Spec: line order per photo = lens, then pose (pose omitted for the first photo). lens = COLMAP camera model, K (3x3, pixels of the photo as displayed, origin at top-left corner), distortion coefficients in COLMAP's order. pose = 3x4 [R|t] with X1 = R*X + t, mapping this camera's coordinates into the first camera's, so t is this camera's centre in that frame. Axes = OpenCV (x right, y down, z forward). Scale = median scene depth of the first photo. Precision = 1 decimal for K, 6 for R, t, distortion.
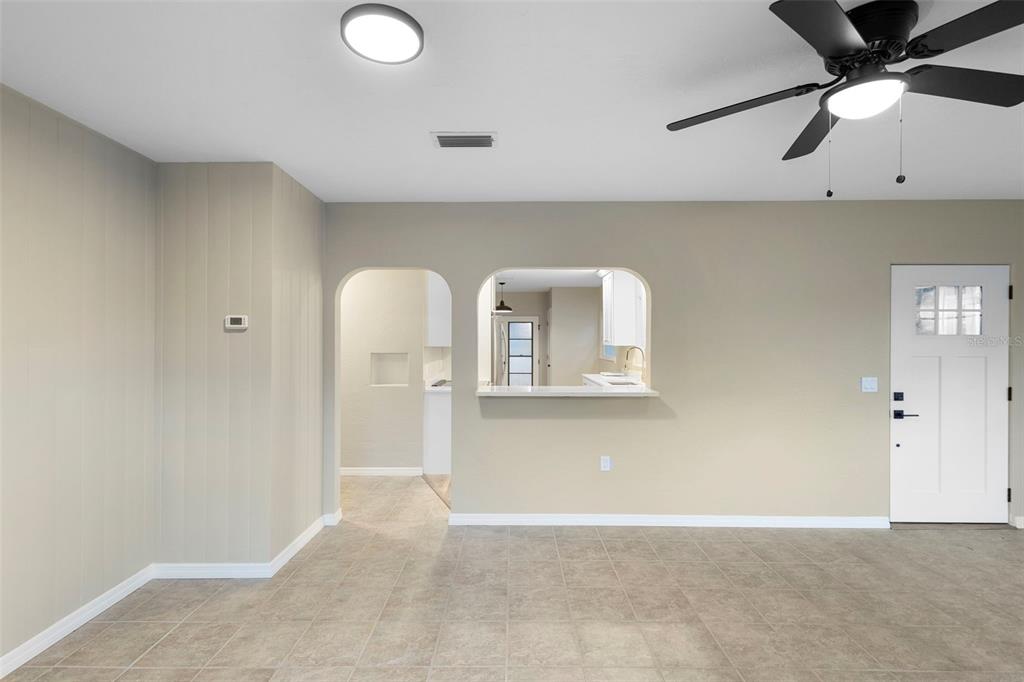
lens RADIAL K [[463.9, 0, 512.0], [0, 463.9, 341.0], [0, 0, 1]] dist [0.009223, -0.000805]
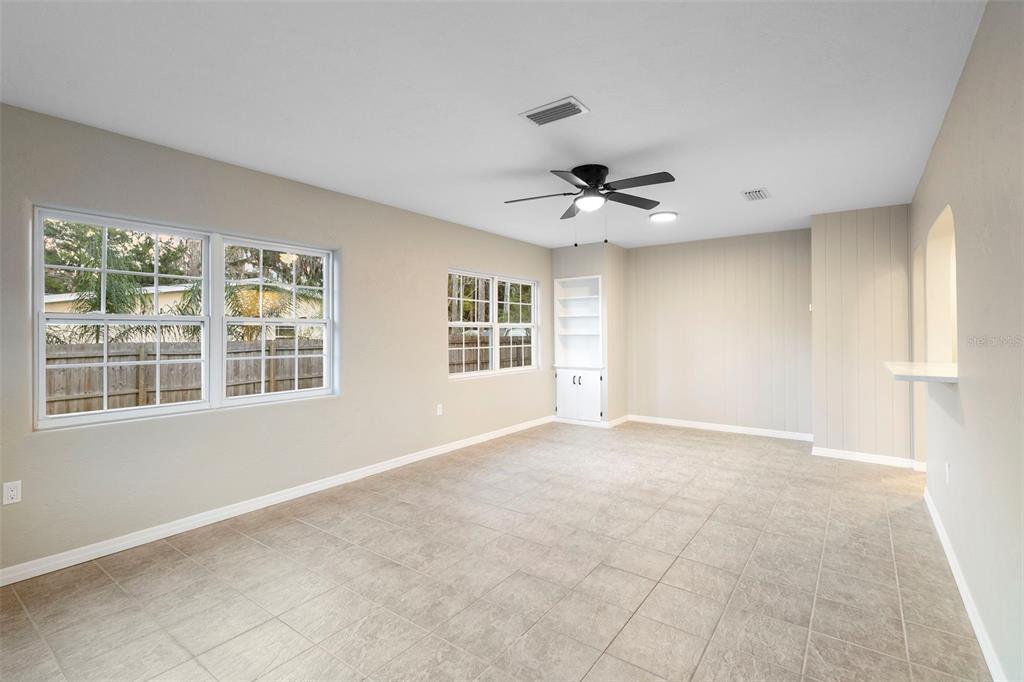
lens RADIAL K [[463.9, 0, 512.0], [0, 463.9, 341.0], [0, 0, 1]] dist [0.009223, -0.000805]
pose [[-0.593207, 0.009143, -0.804998, 1.518349], [-0.000983, 0.999927, 0.012081, 0.059277], [0.805050, 0.007958, -0.593154, 1.108841]]
